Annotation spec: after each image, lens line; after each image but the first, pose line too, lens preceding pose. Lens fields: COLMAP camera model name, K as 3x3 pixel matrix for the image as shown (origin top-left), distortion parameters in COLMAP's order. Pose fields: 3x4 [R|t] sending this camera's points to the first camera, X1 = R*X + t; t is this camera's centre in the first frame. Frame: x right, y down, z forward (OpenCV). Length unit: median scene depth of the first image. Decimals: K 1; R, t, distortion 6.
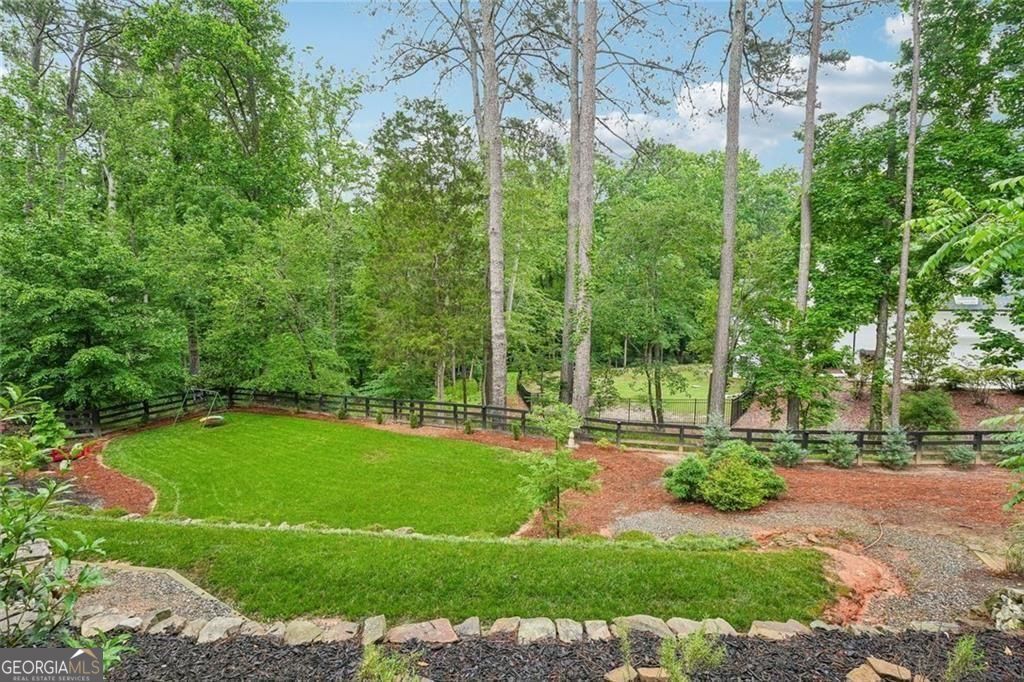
lens RADIAL K [[422.1, 0, 513.8], [0, 422.1, 341.1], [0, 0, 1]] dist [-0.019560, 0.000405]
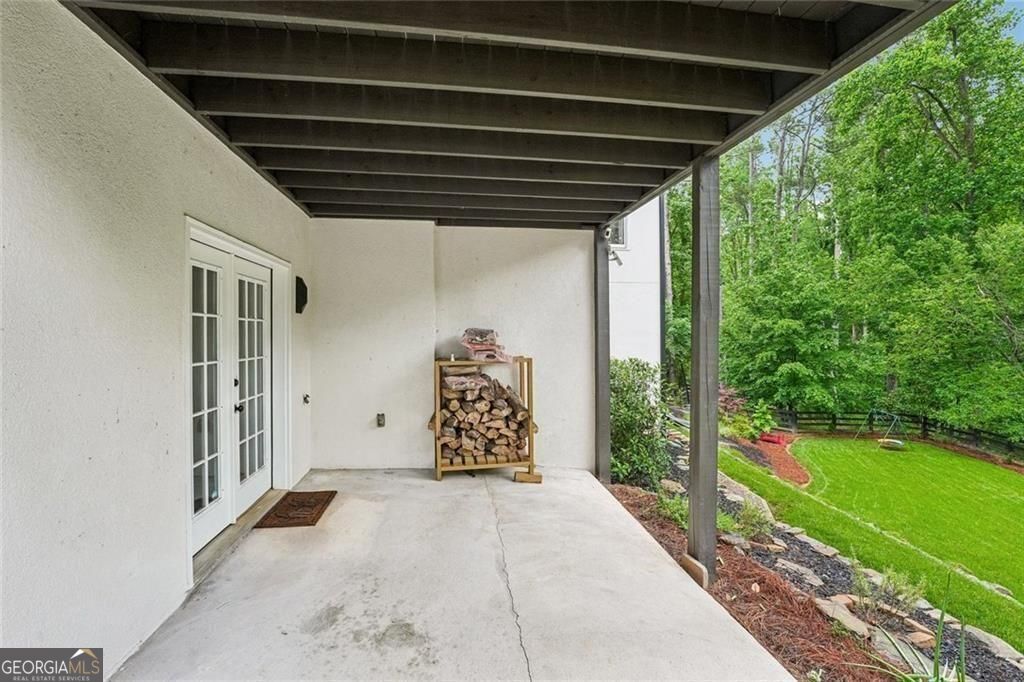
lens RADIAL K [[422.1, 0, 510.0], [0, 422.1, 334.6], [0, 0, 1]] dist [-0.019560, 0.000405]
pose [[0.125535, -0.002134, -0.992087, 0.186455], [-0.065909, 0.997771, -0.010486, -0.001695], [0.989898, 0.066704, 0.125114, -0.063689]]
